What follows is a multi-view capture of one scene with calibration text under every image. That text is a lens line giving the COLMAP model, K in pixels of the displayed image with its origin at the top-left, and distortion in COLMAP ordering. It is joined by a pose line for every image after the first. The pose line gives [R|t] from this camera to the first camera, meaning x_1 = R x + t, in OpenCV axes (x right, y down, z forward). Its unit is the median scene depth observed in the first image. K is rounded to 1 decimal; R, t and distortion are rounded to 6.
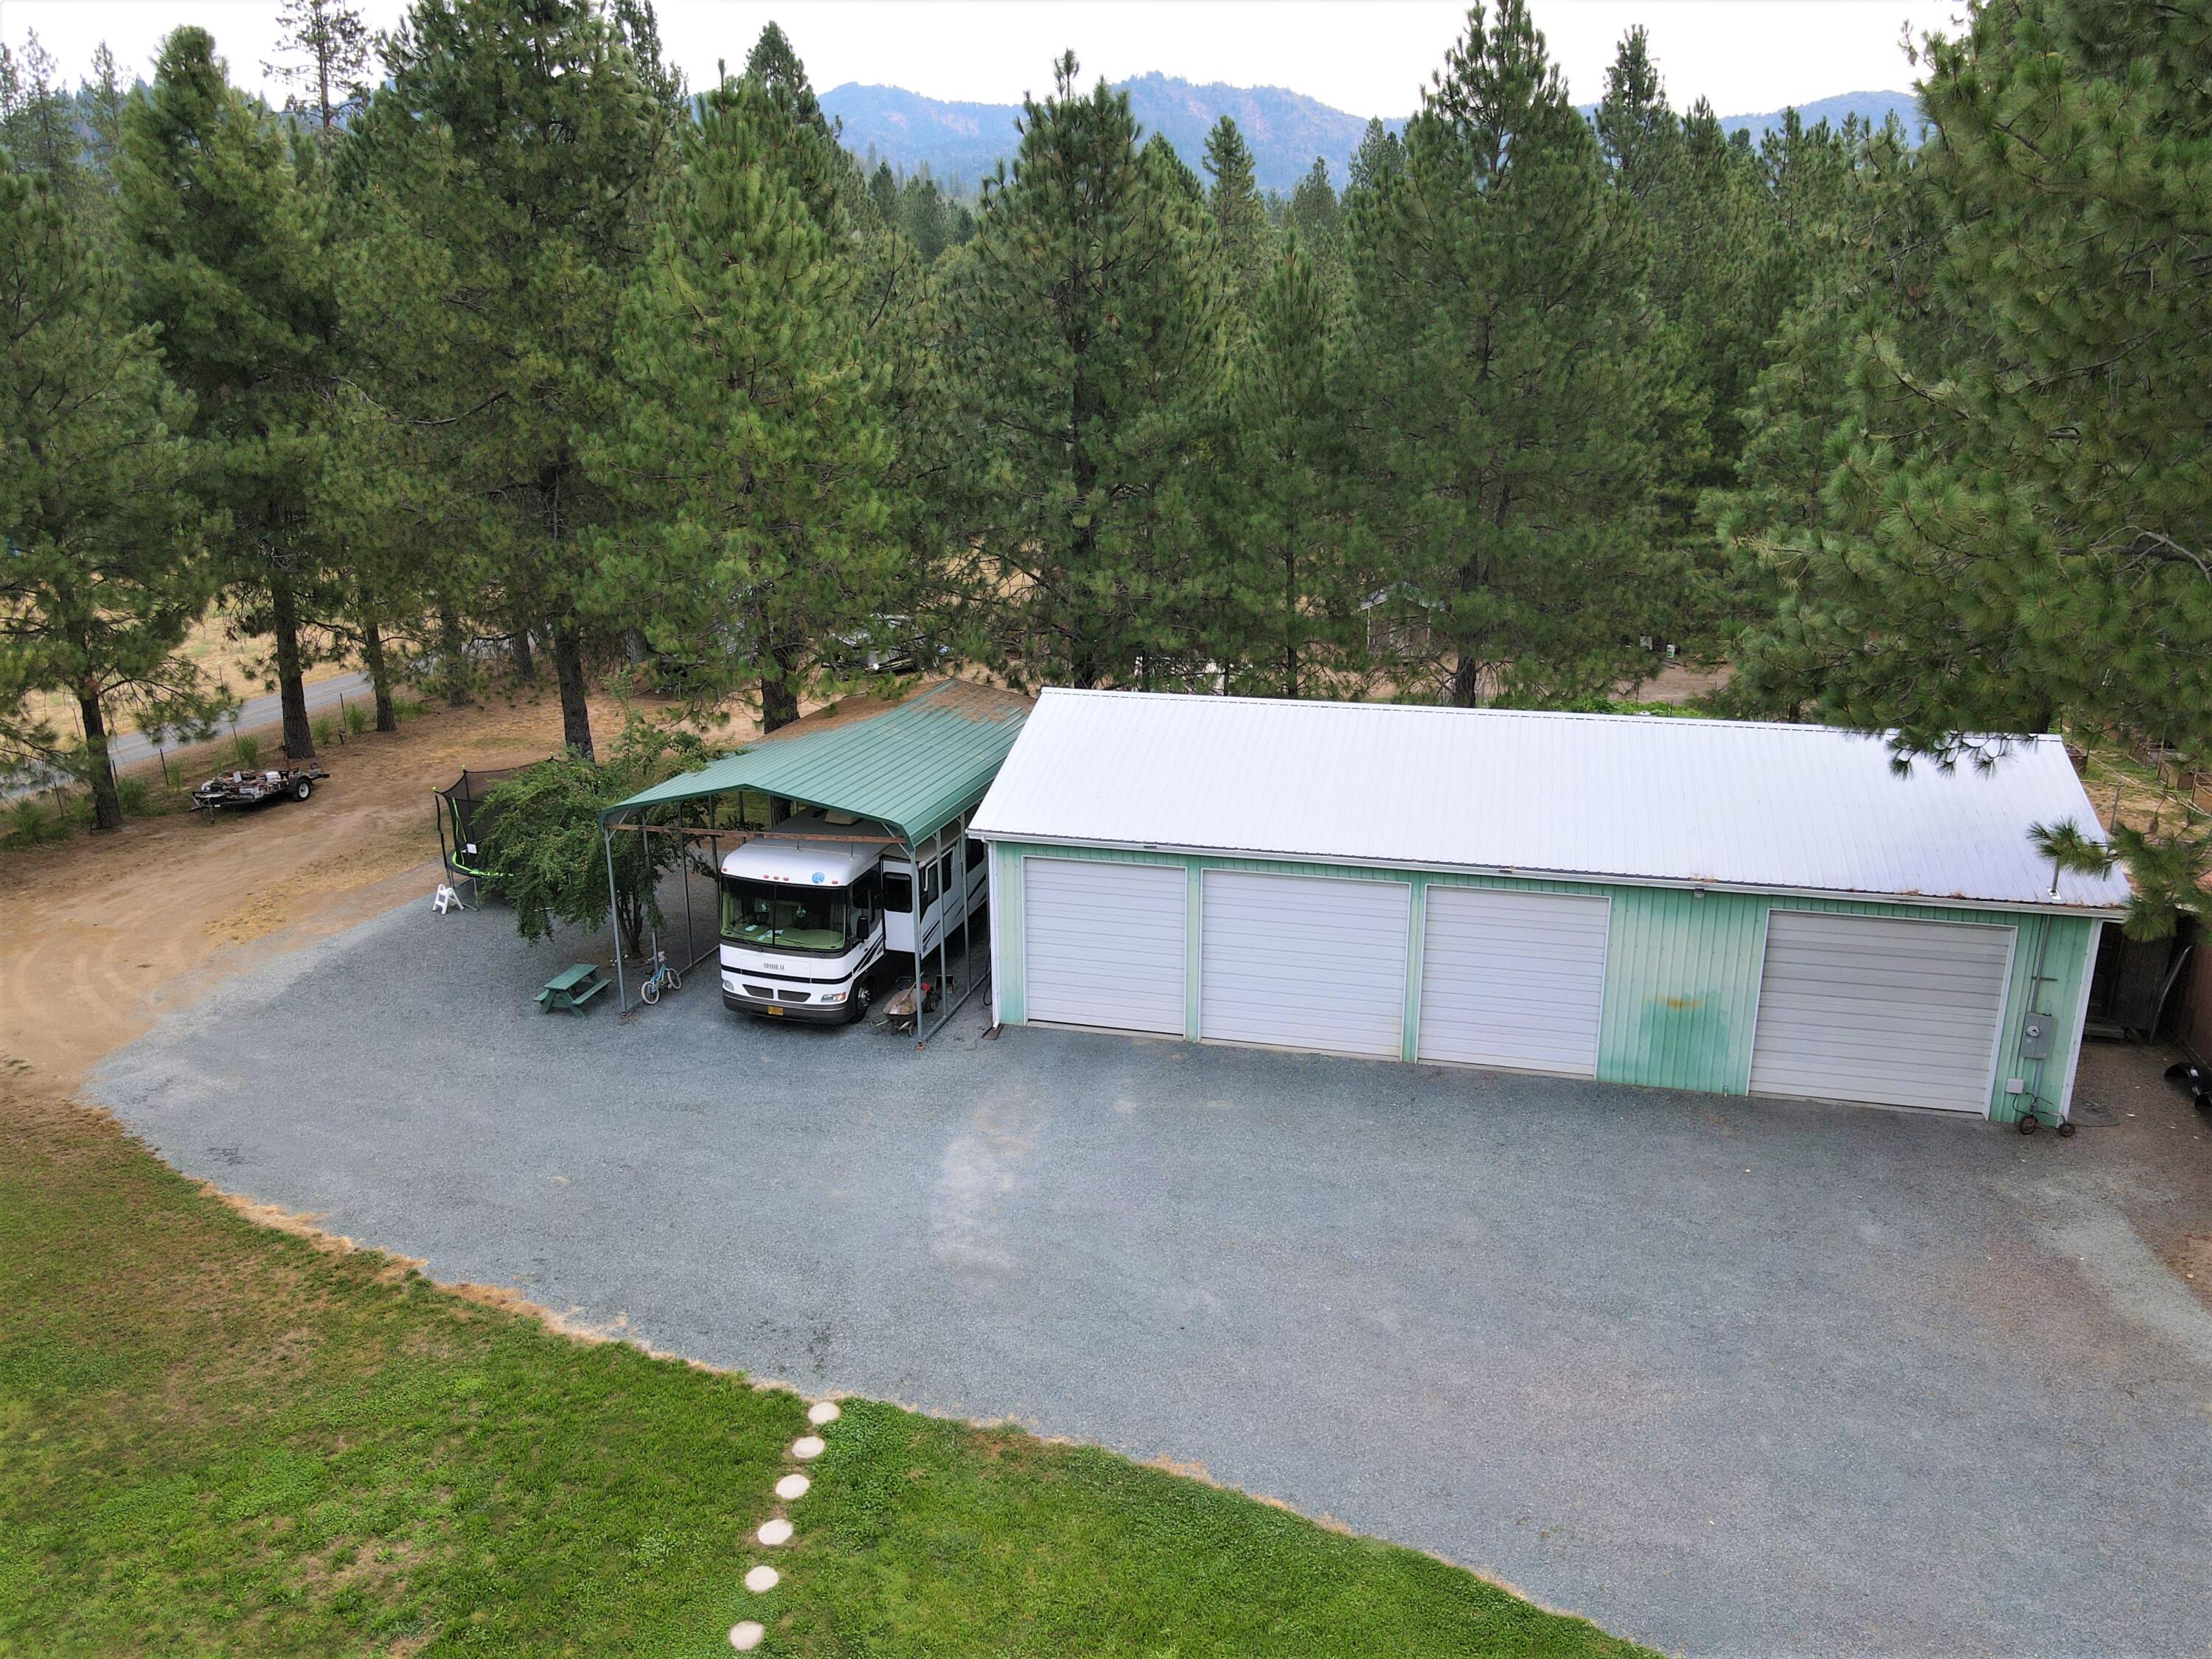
lens RADIAL K [[1615.2, 0, 1118.7], [0, 1615.2, 832.4], [0, 0, 1]] dist [0.002990, 0.023556]
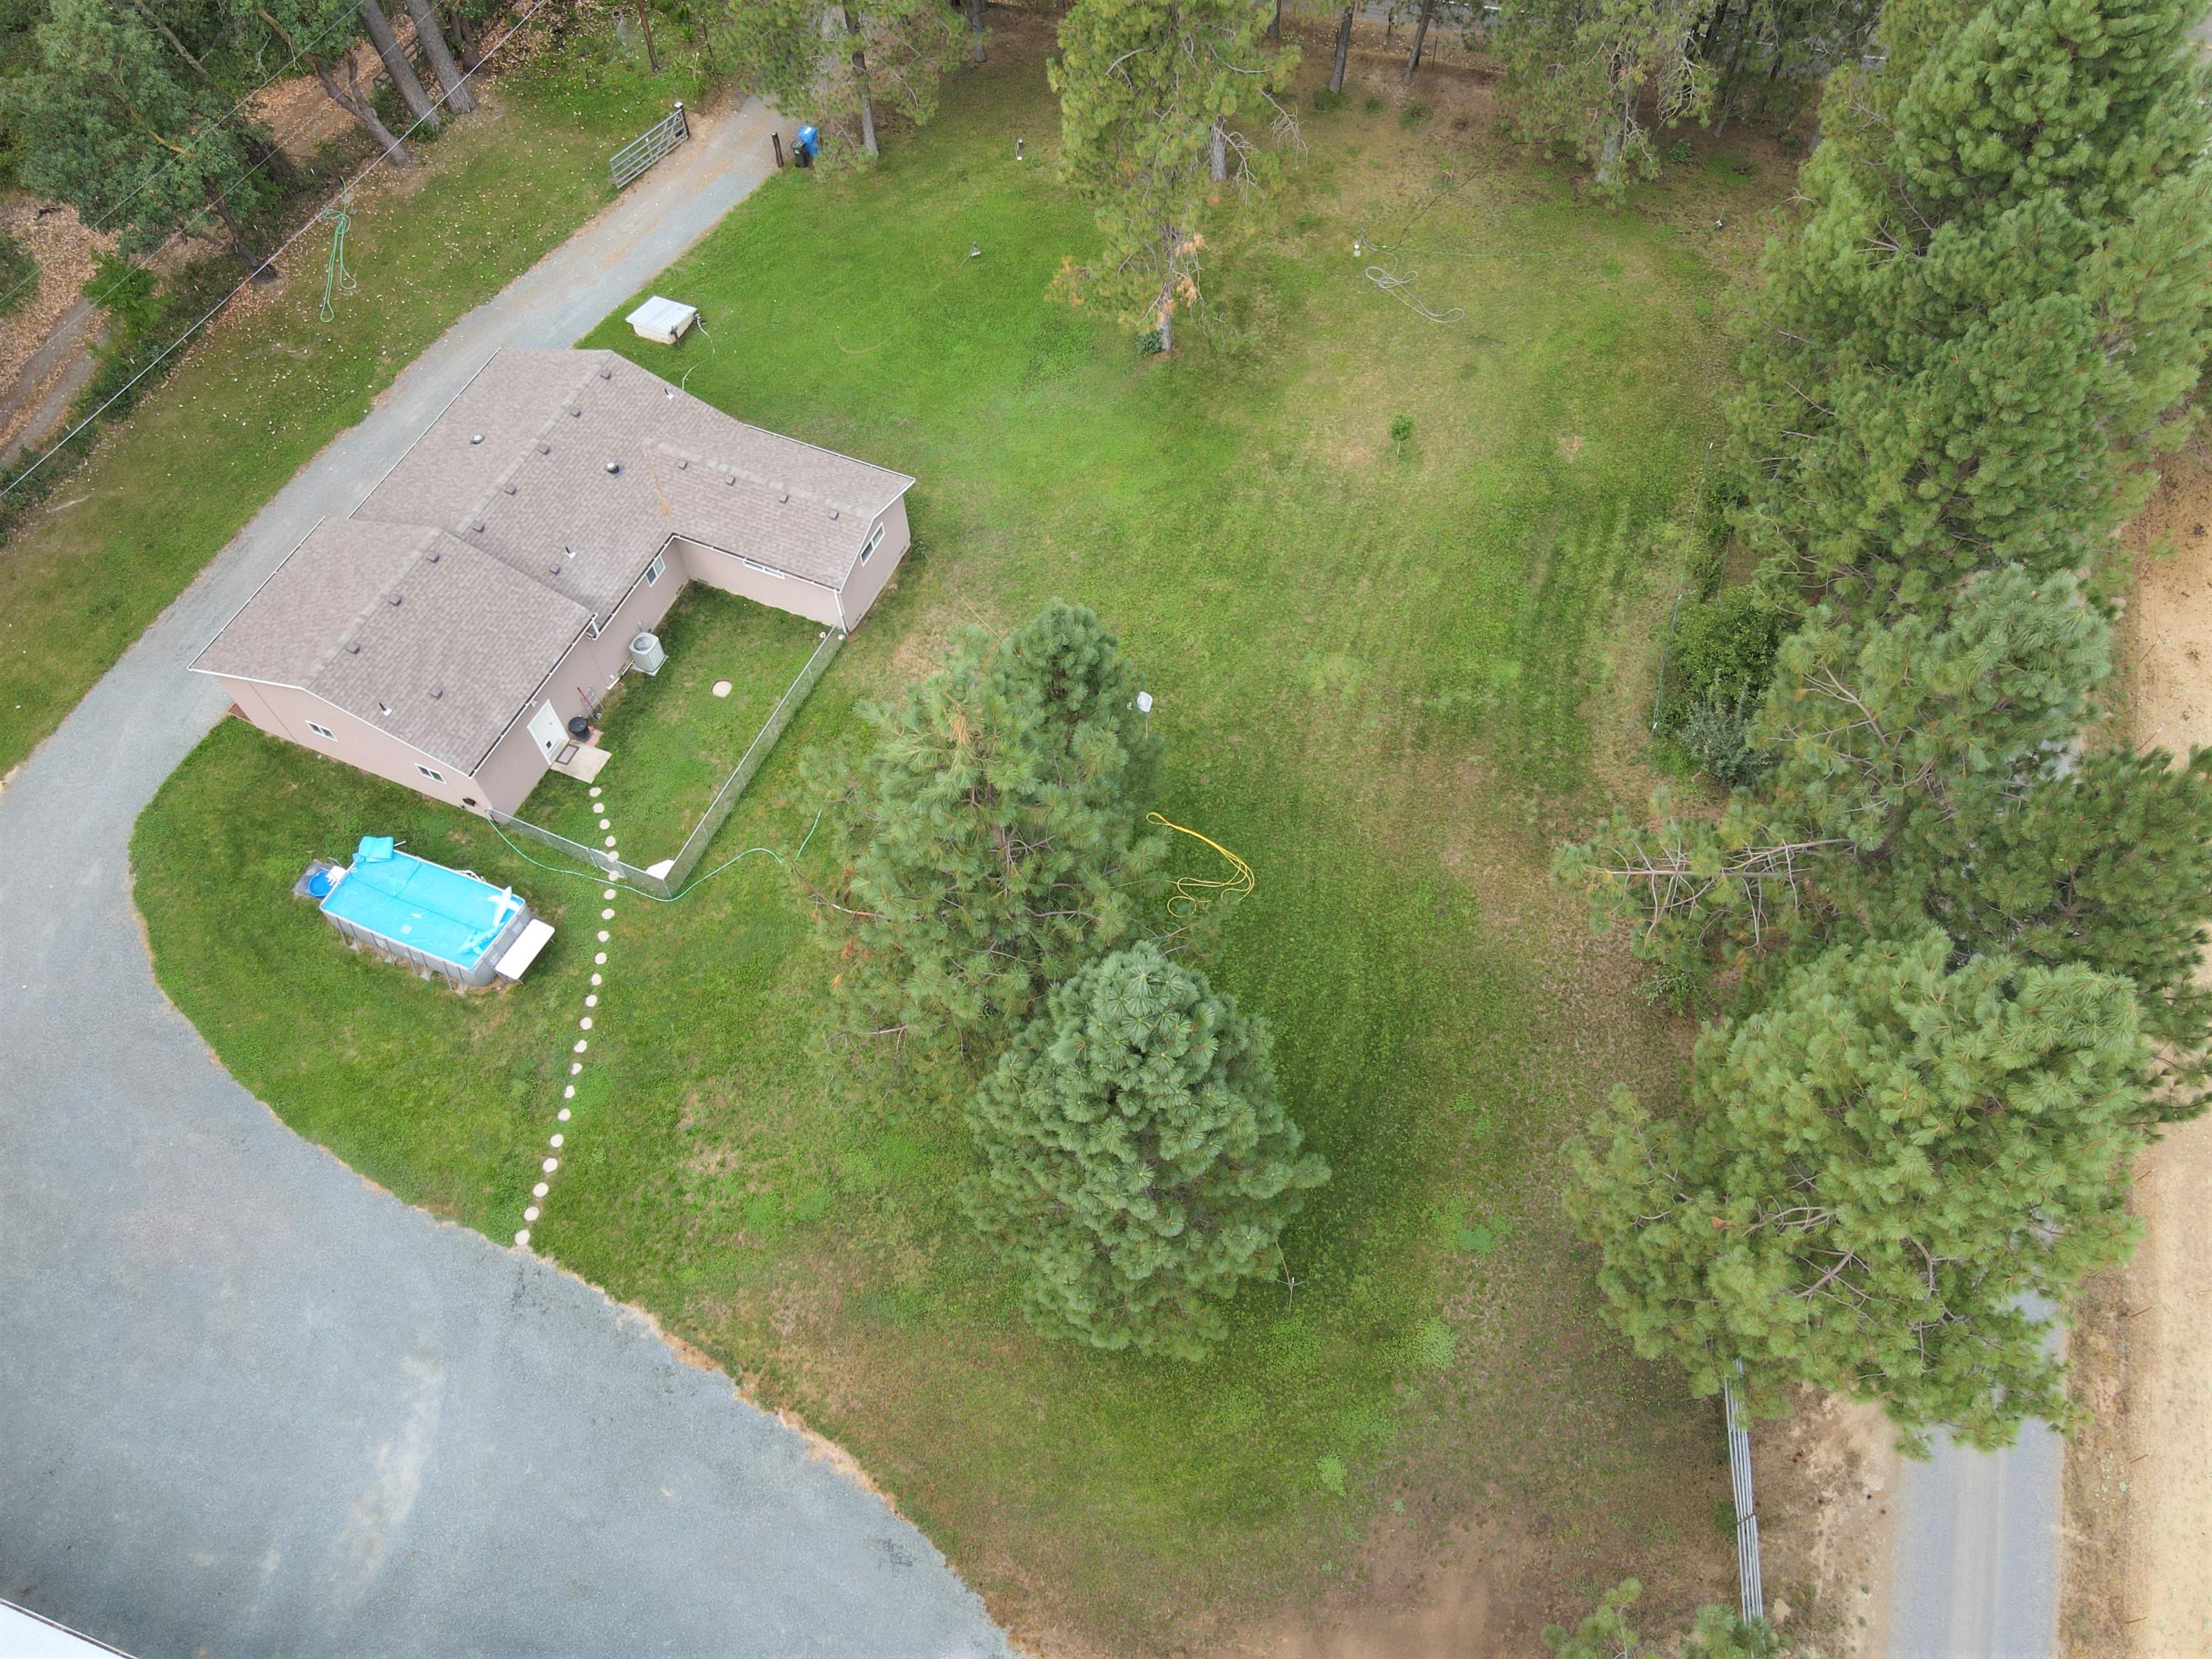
lens RADIAL K [[1615.2, 0, 1118.7], [0, 1615.2, 832.4], [0, 0, 1]] dist [0.002990, 0.023556]
pose [[-0.996741, -0.053798, 0.060108, -0.764398], [0.044671, 0.252331, 0.966609, -1.292540], [-0.067168, 0.966144, -0.249105, 0.690829]]
